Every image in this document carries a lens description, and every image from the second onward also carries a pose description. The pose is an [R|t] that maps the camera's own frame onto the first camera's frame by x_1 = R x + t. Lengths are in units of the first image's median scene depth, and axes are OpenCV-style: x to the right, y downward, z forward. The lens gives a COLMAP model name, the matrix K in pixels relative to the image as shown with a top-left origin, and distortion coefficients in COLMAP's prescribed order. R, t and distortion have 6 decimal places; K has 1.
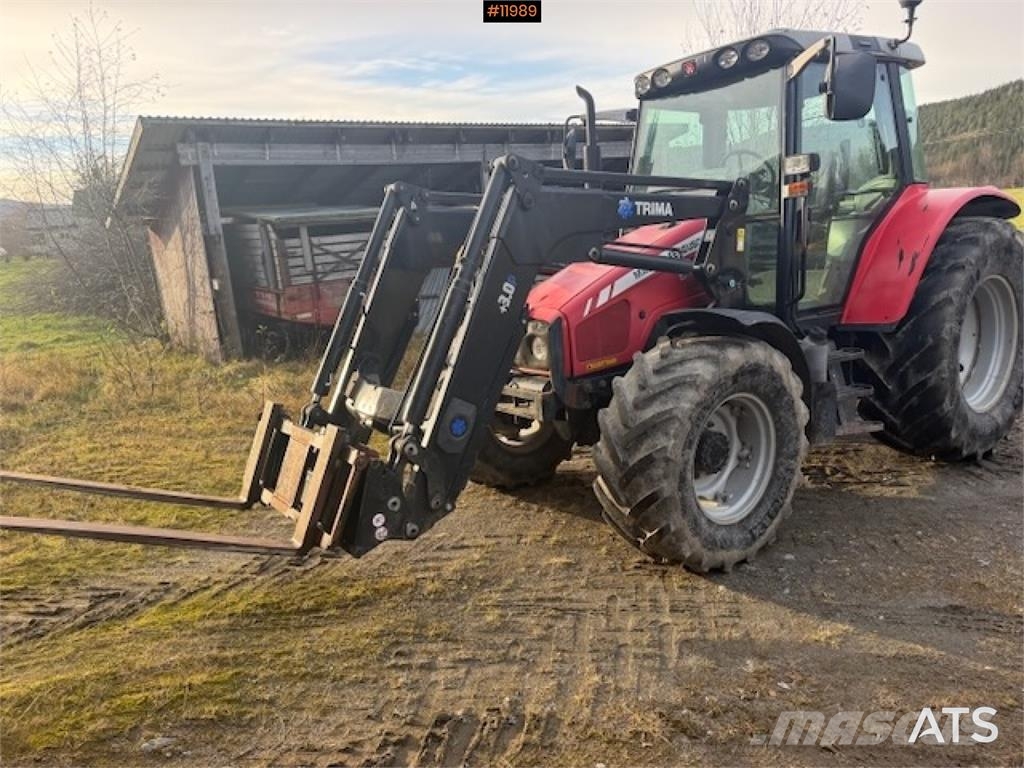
lens RADIAL K [[724.5, 0, 521.3], [0, 724.5, 389.4], [0, 0, 1]] dist [0.056309, -0.081654]
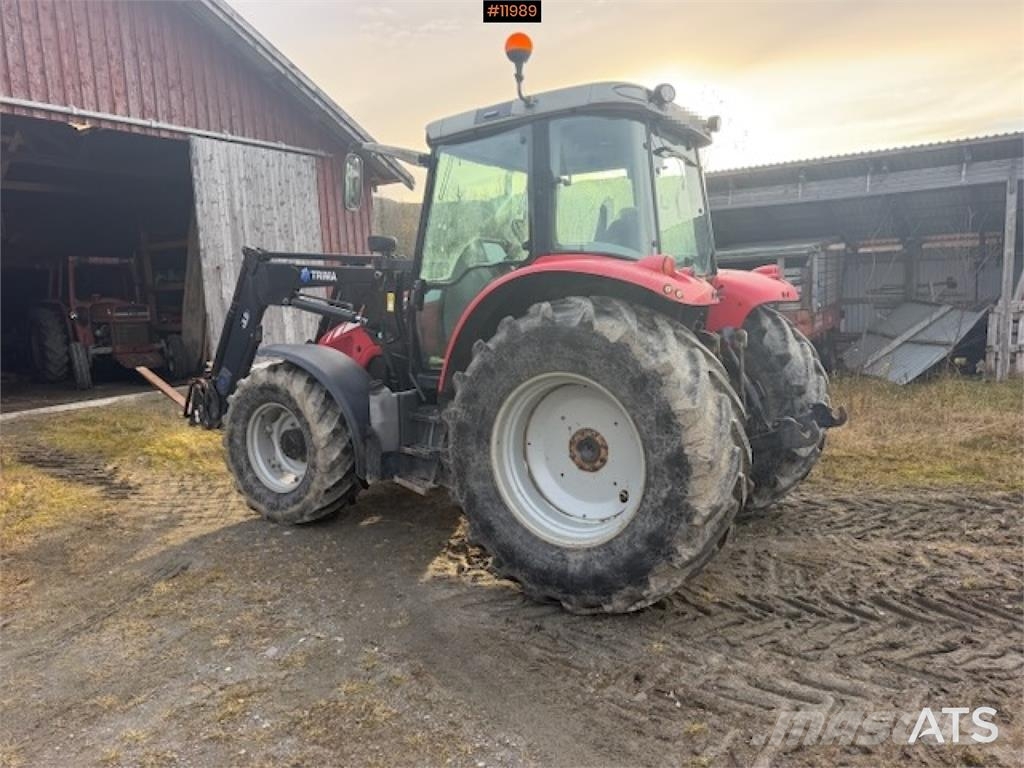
lens RADIAL K [[724.4, 0, 509.4], [0, 724.4, 385.1], [0, 0, 1]] dist [0.050044, -0.060566]
pose [[0.322296, 0.181582, -0.929060, 1.584627], [-0.201513, 0.972097, 0.120087, -0.264531], [0.924942, 0.148514, 0.349894, 0.802410]]
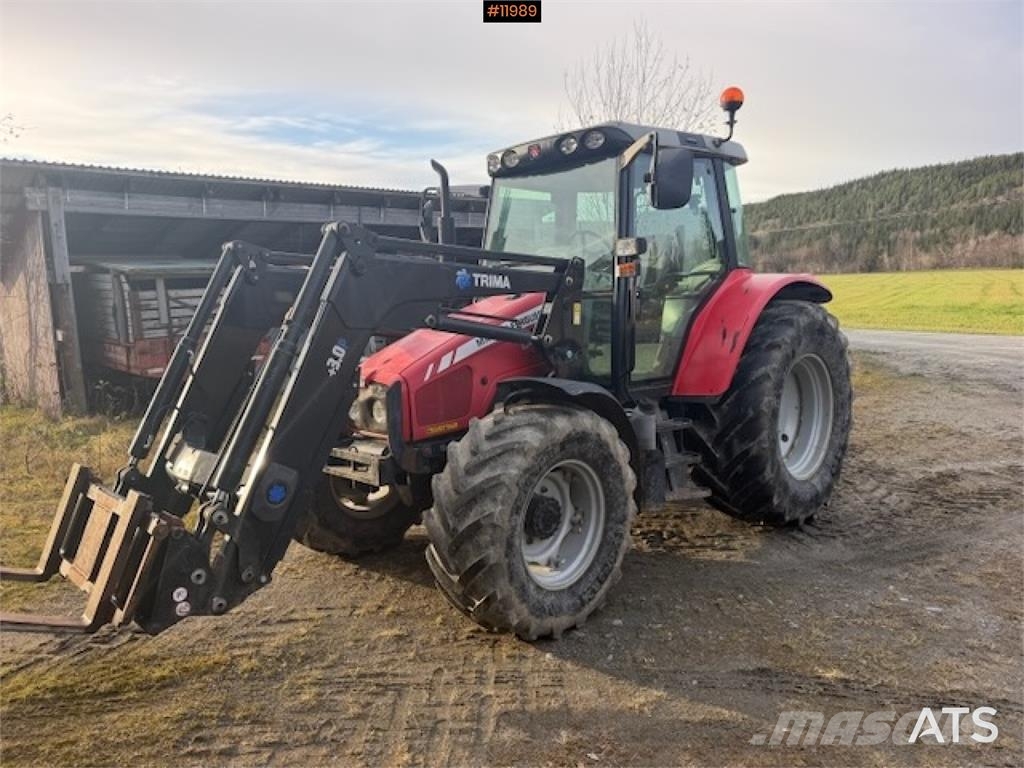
lens RADIAL K [[724.4, 0, 509.4], [0, 724.4, 385.1], [0, 0, 1]] dist [0.050044, -0.060566]
pose [[0.990006, 0.025870, 0.138629, 0.062421], [-0.013408, 0.995844, -0.090088, -0.006364], [-0.140384, 0.087329, 0.986238, -0.010277]]
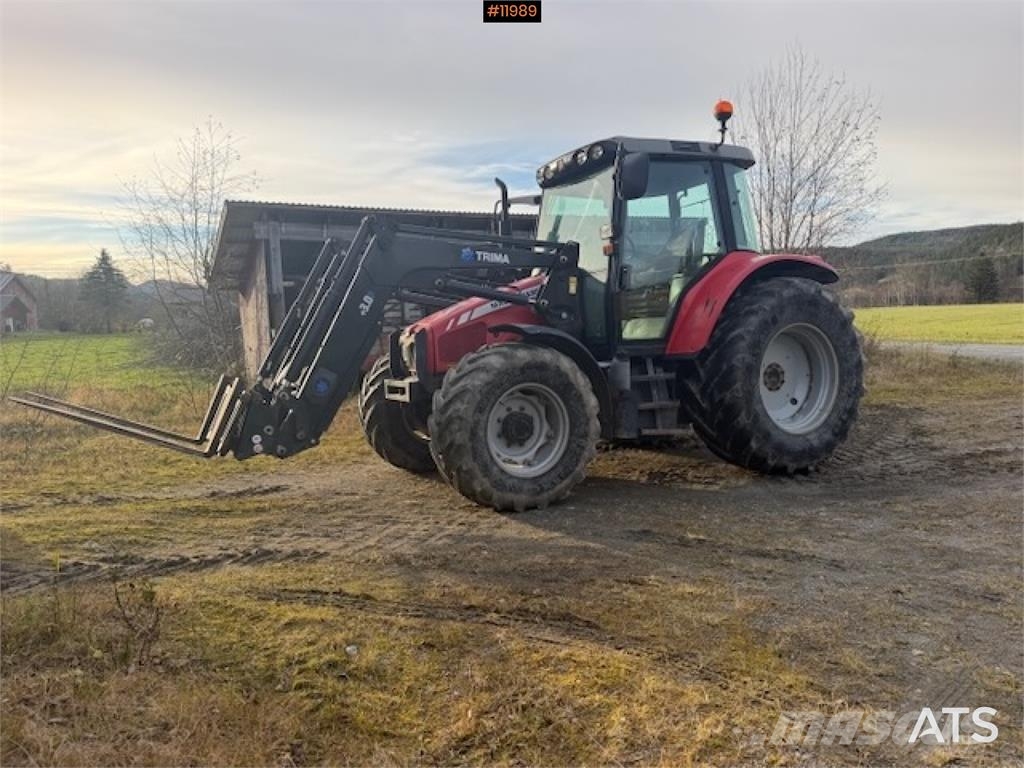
lens RADIAL K [[720.4, 0, 511.6], [0, 720.4, 384.5], [0, 0, 1]] dist [0.096595, -0.148250]
pose [[0.986860, 0.050561, -0.153460, 0.417335], [-0.069998, 0.989808, -0.124021, 0.162107], [0.145625, 0.133134, 0.980341, -0.332693]]
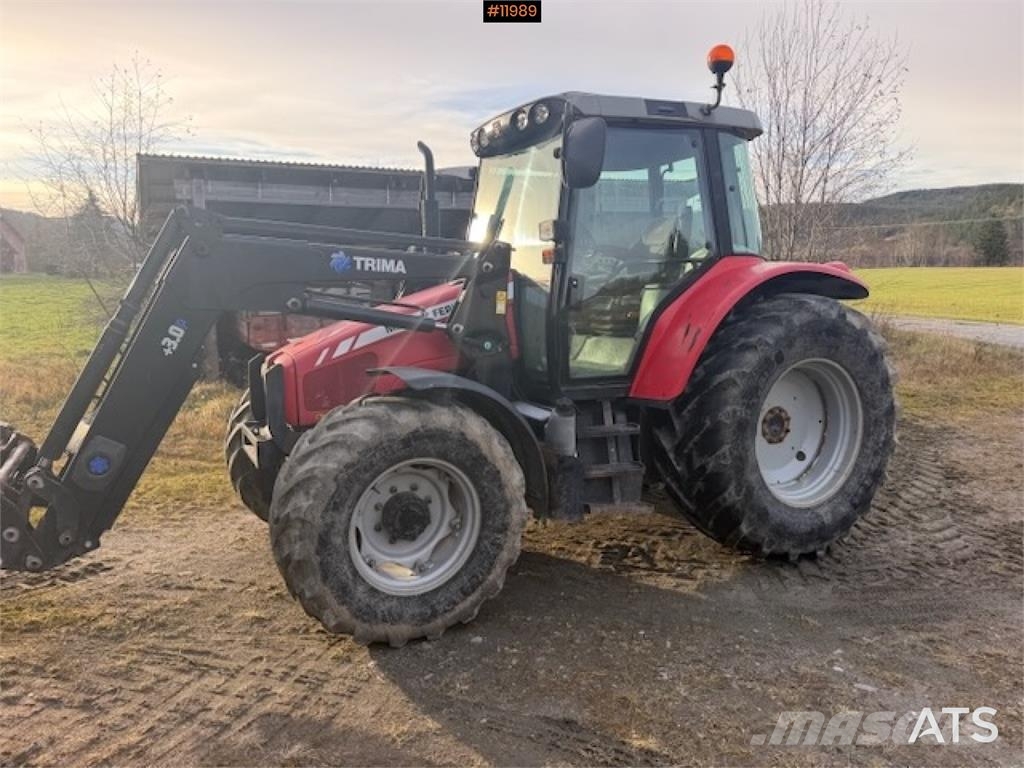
lens RADIAL K [[724.3, 0, 509.6], [0, 724.3, 374.4], [0, 0, 1]] dist [0.055280, -0.073112]
pose [[0.985044, 0.082163, -0.151452, 0.481821], [-0.093576, 0.993160, -0.069828, -0.043036], [0.144679, 0.082956, 0.985995, 0.054038]]
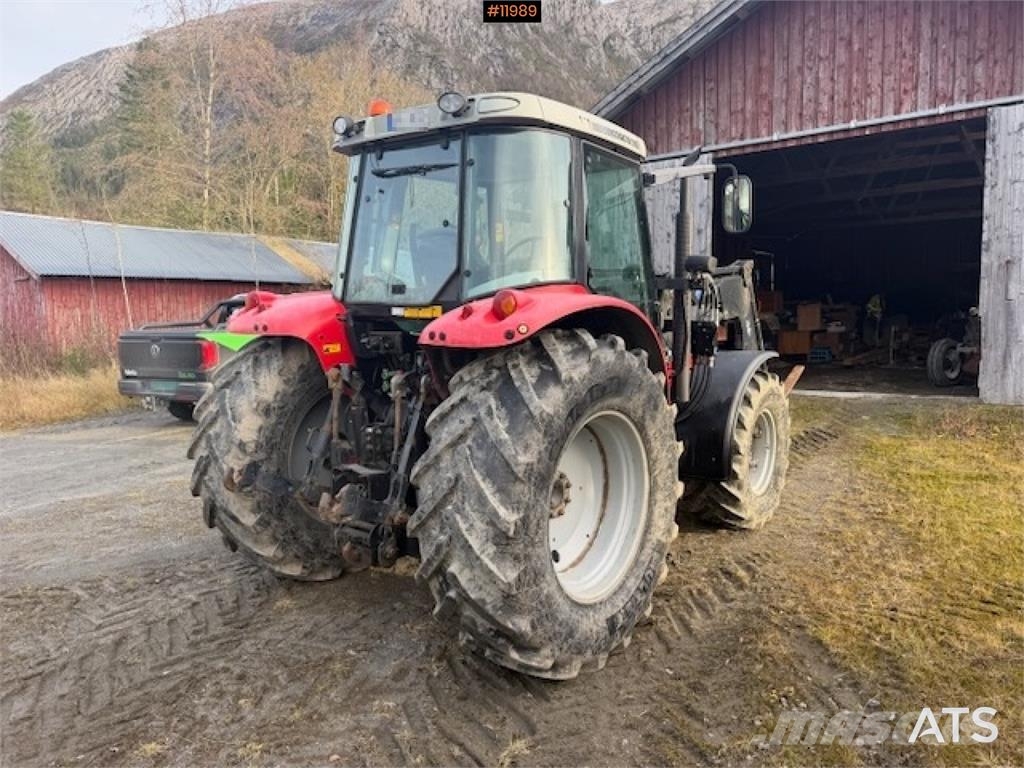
lens RADIAL K [[724.4, 0, 509.4], [0, 724.4, 385.1], [0, 0, 1]] dist [0.050044, -0.060566]
pose [[-0.964480, 0.113960, -0.238310, 0.714667], [0.028772, 0.942108, 0.334074, -0.566439], [0.262585, 0.315351, -0.911923, 2.370818]]
